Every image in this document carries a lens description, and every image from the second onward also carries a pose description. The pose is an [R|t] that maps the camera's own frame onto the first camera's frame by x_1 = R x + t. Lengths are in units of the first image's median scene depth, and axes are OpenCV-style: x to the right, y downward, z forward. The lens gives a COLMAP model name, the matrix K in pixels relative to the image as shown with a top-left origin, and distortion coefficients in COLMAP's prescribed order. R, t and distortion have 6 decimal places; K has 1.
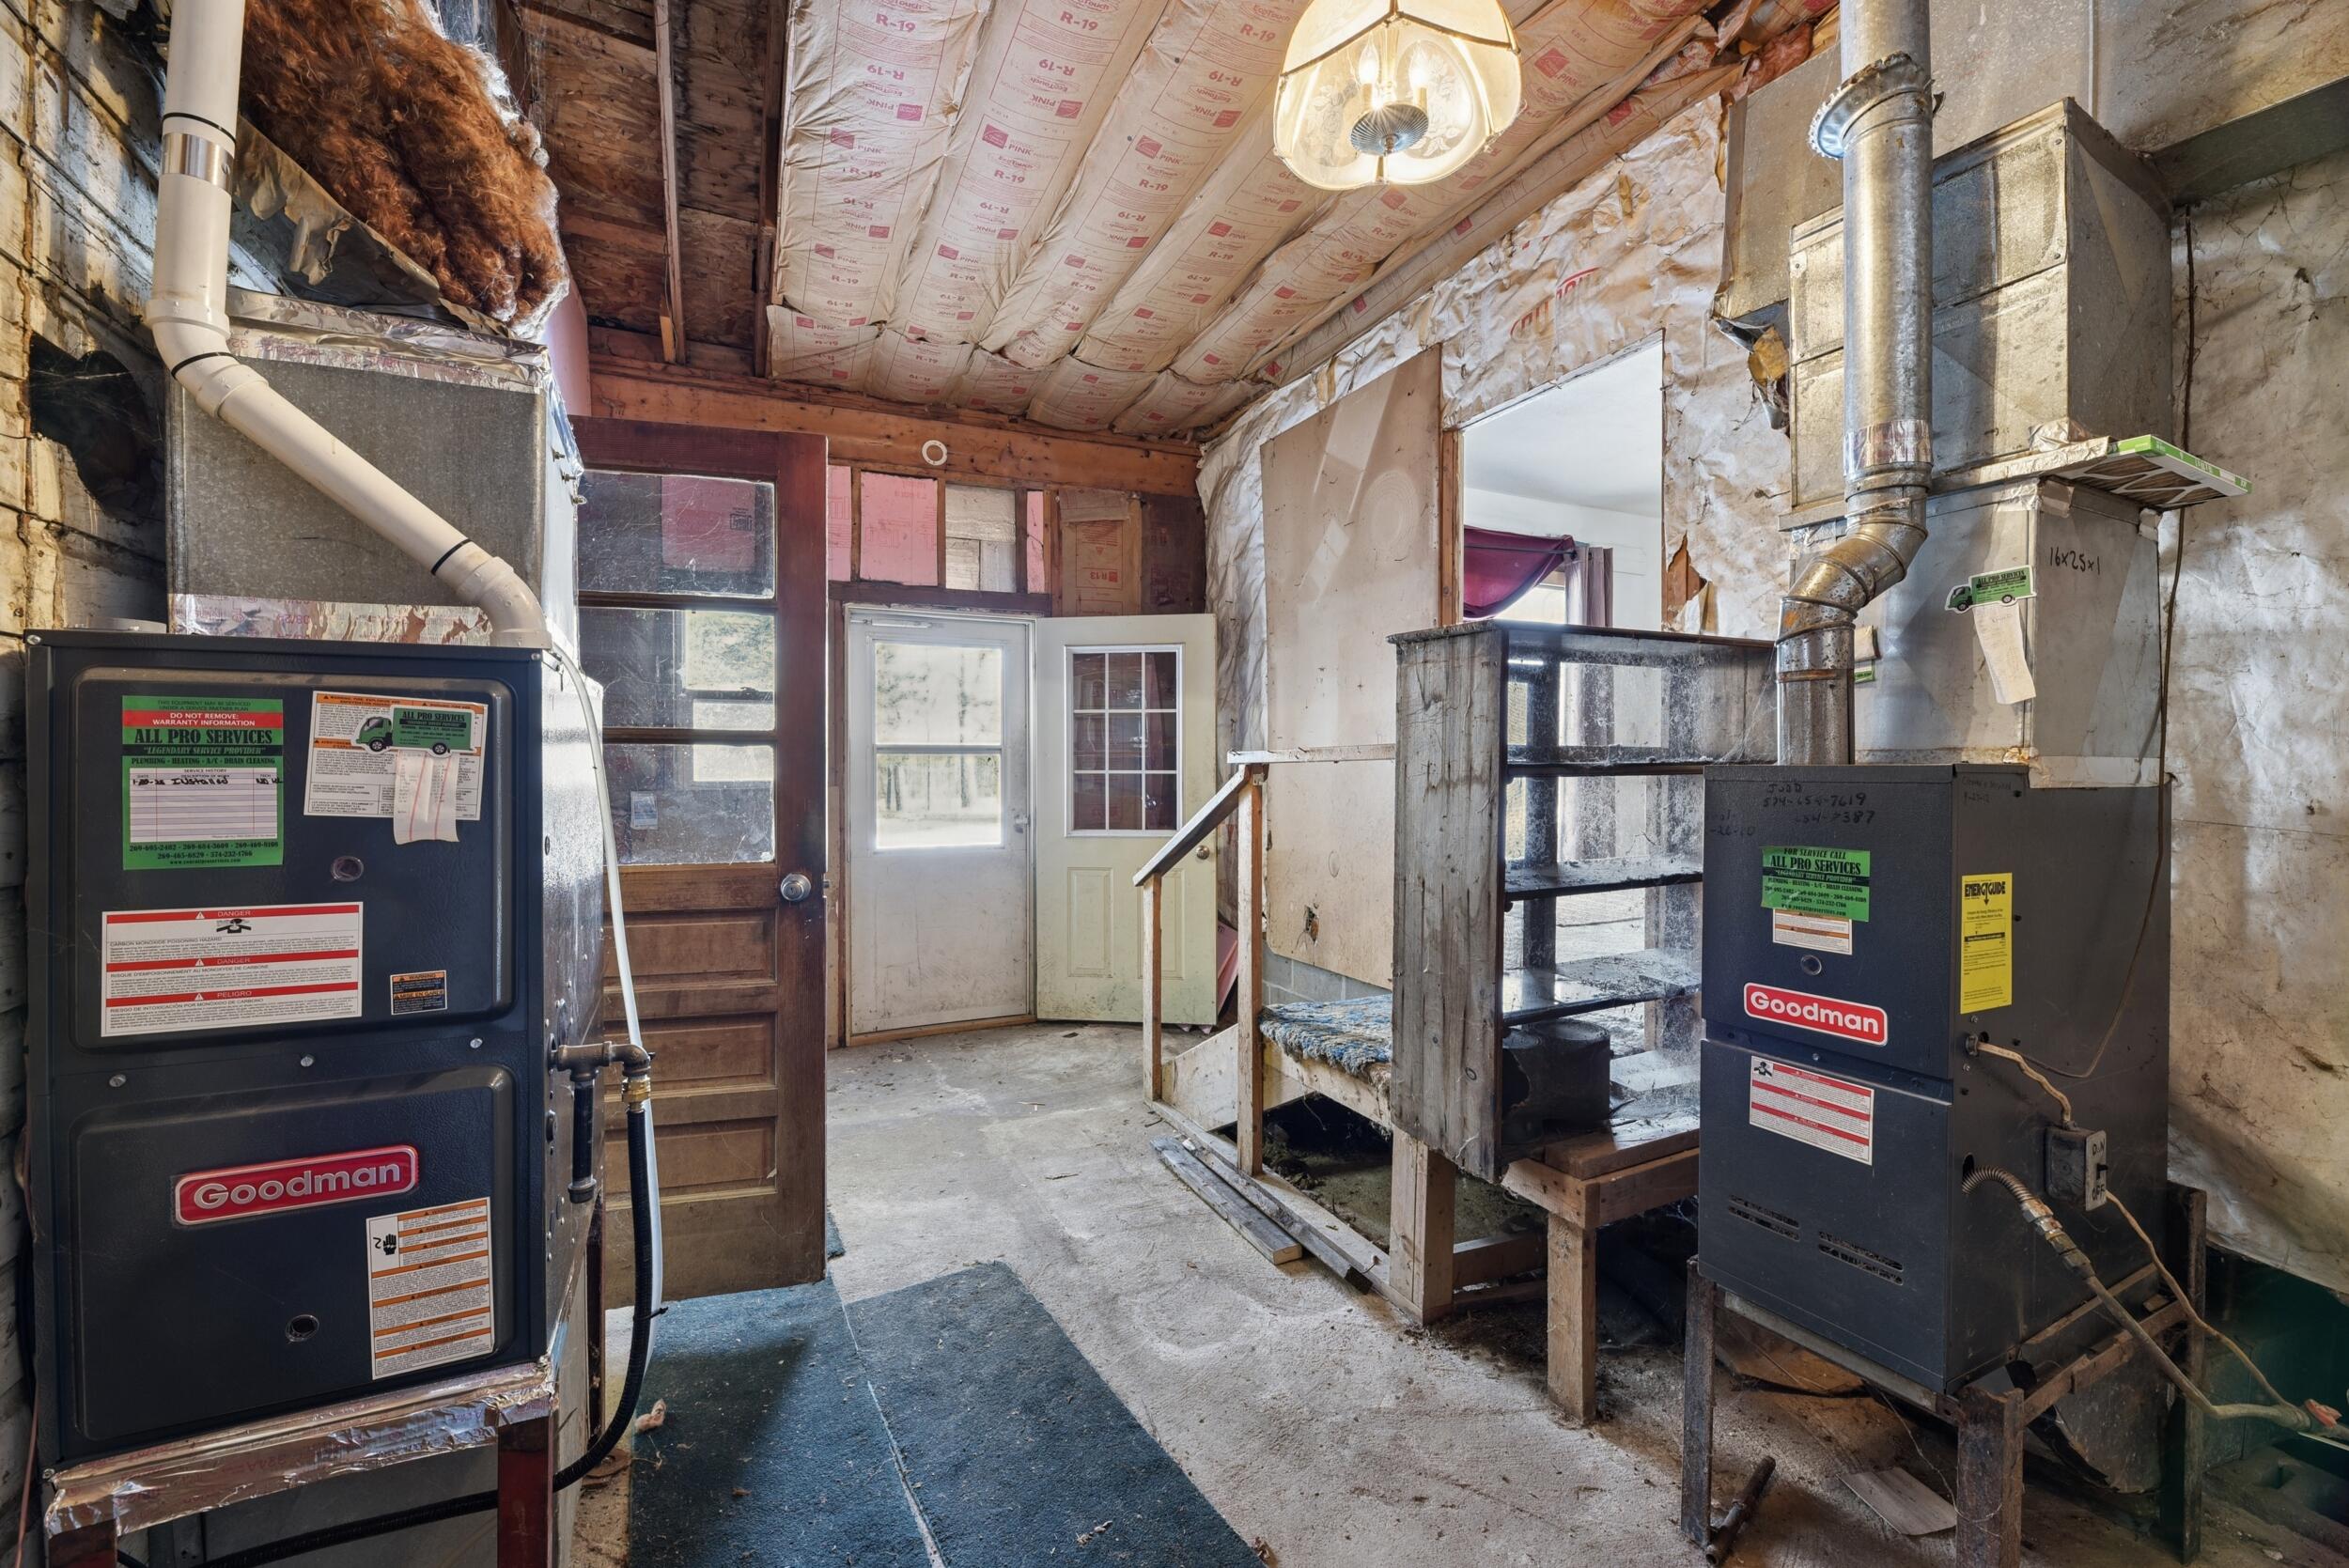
lens RADIAL K [[929.0, 0, 1172.4], [0, 929.0, 772.9], [0, 0, 1]] dist [-0.000418, -0.000042]
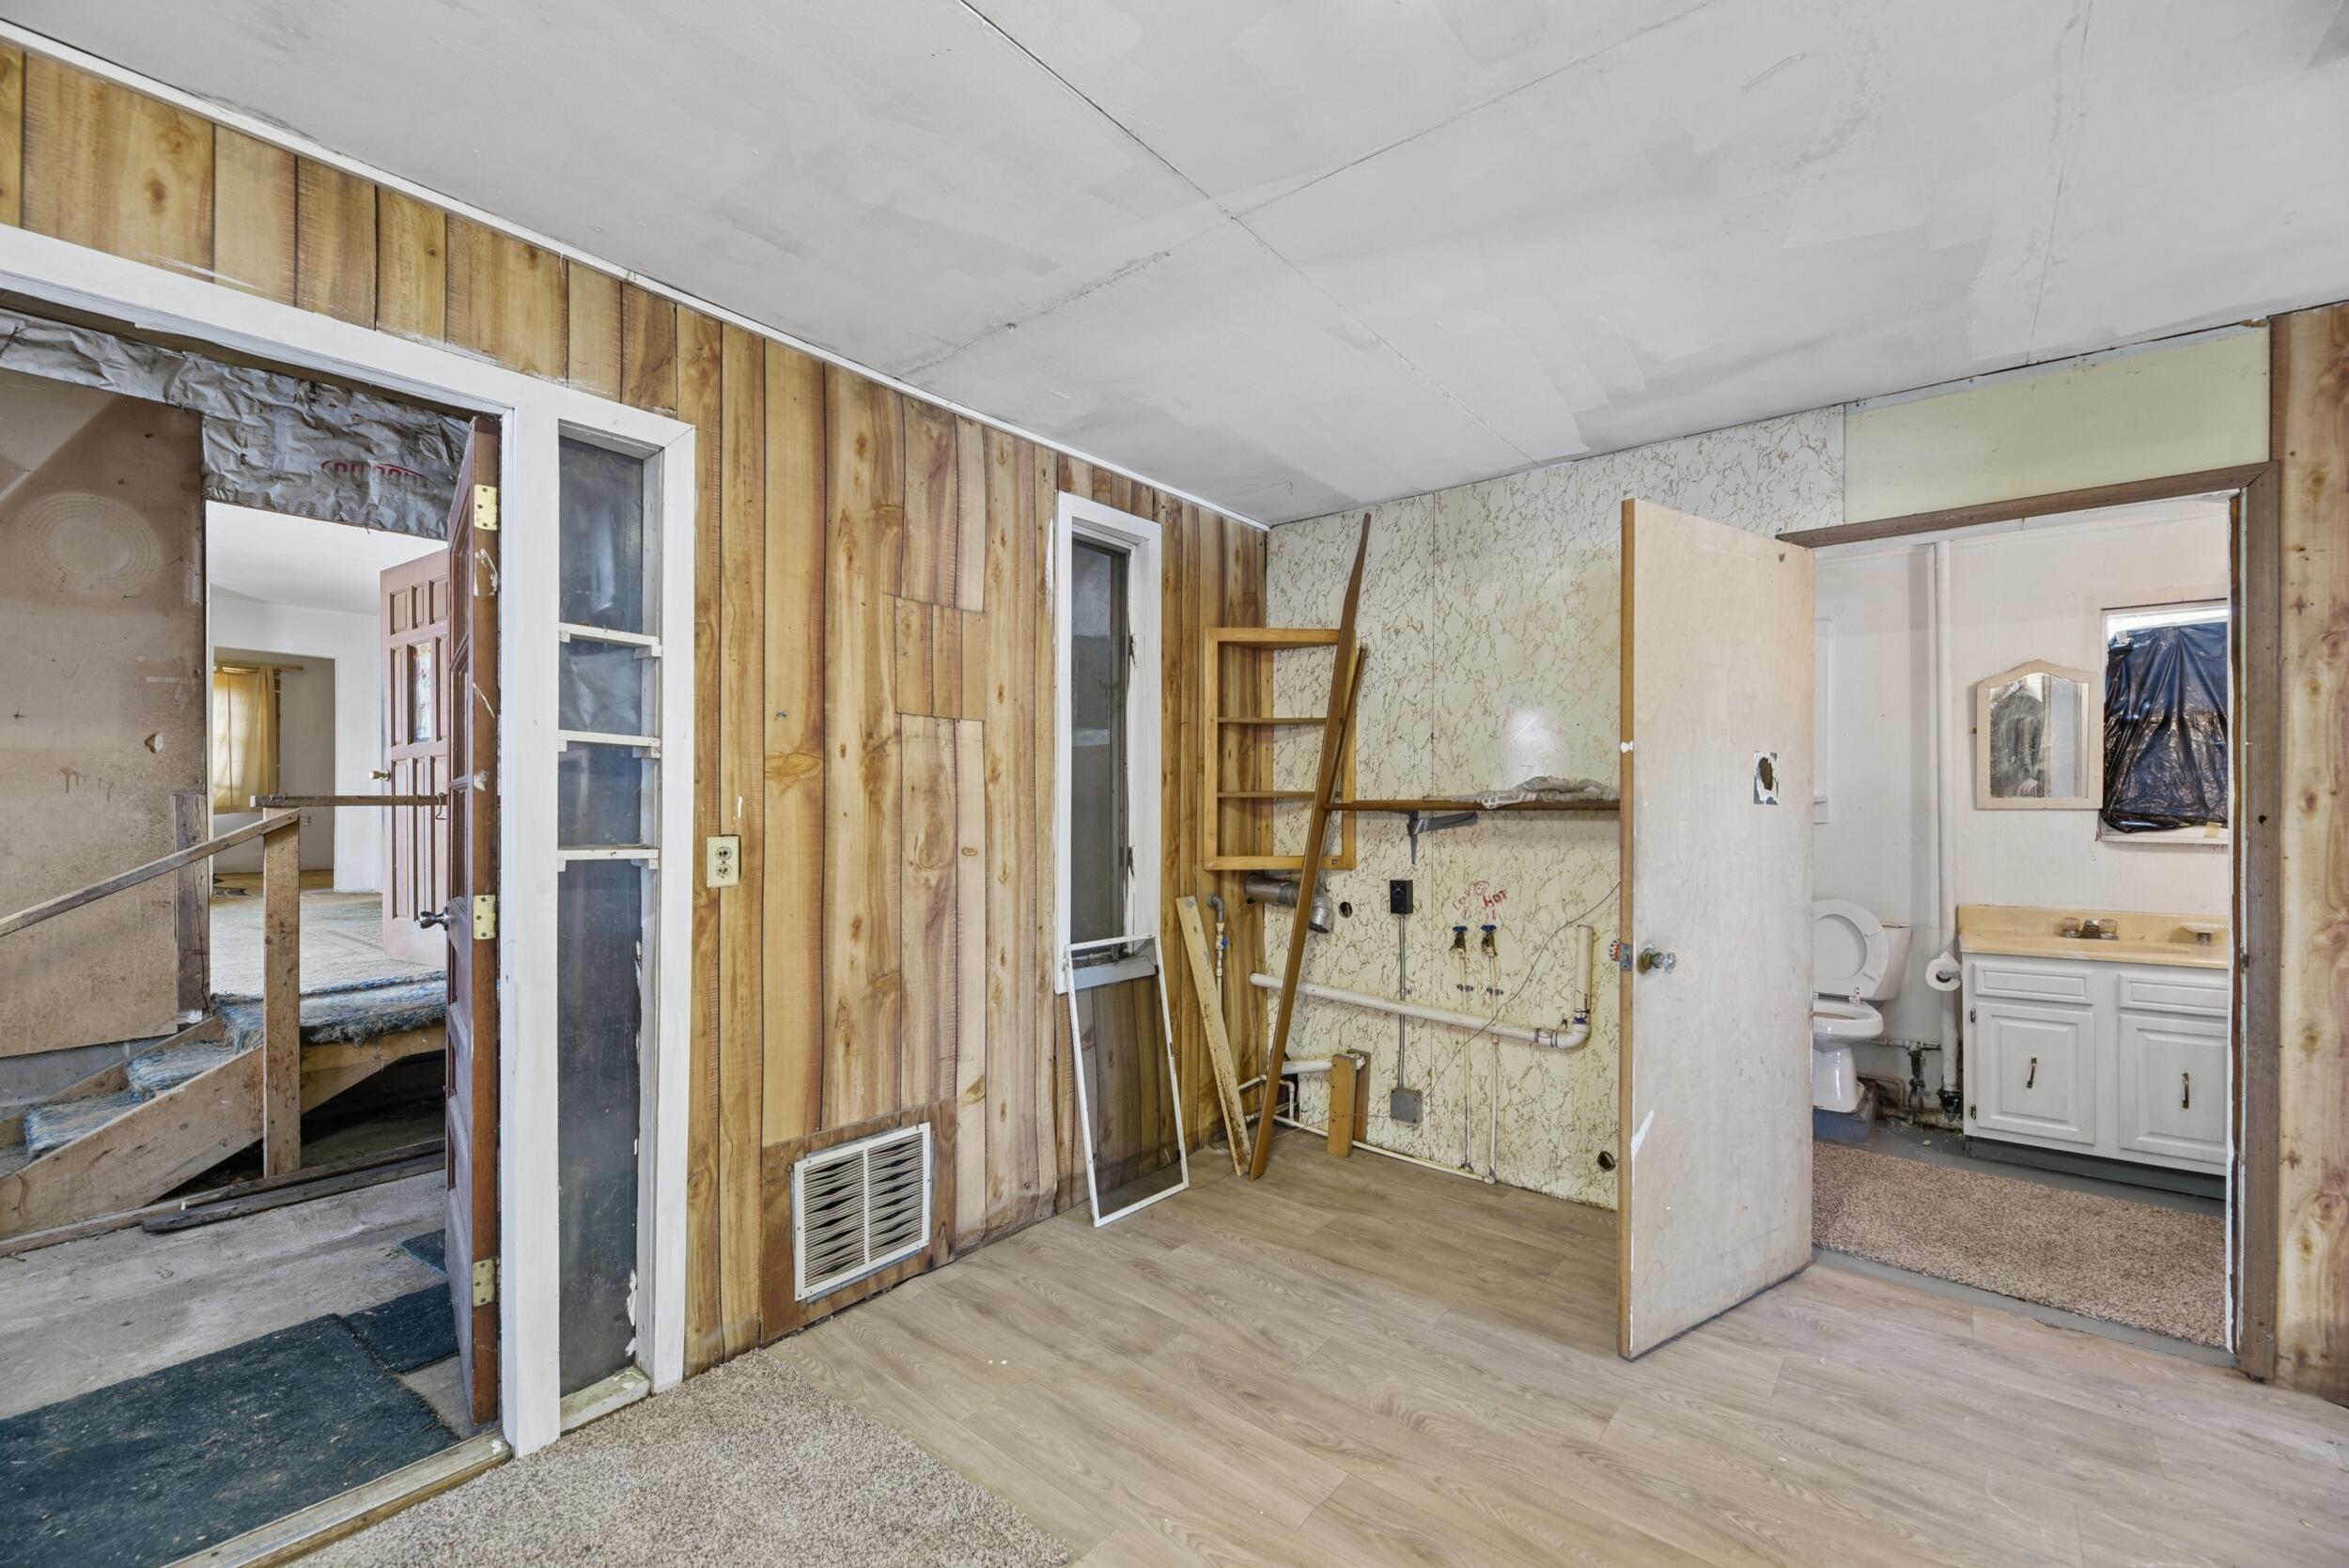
lens RADIAL K [[967.7, 0, 1180.3], [0, 967.7, 804.0], [0, 0, 1]] dist [-0.001000, -0.000200]
pose [[-0.423560, 0.000227, 0.905868, -1.342047], [0.003586, 0.999993, 0.001426, -0.010889], [-0.905861, 0.003853, -0.423557, 0.505286]]
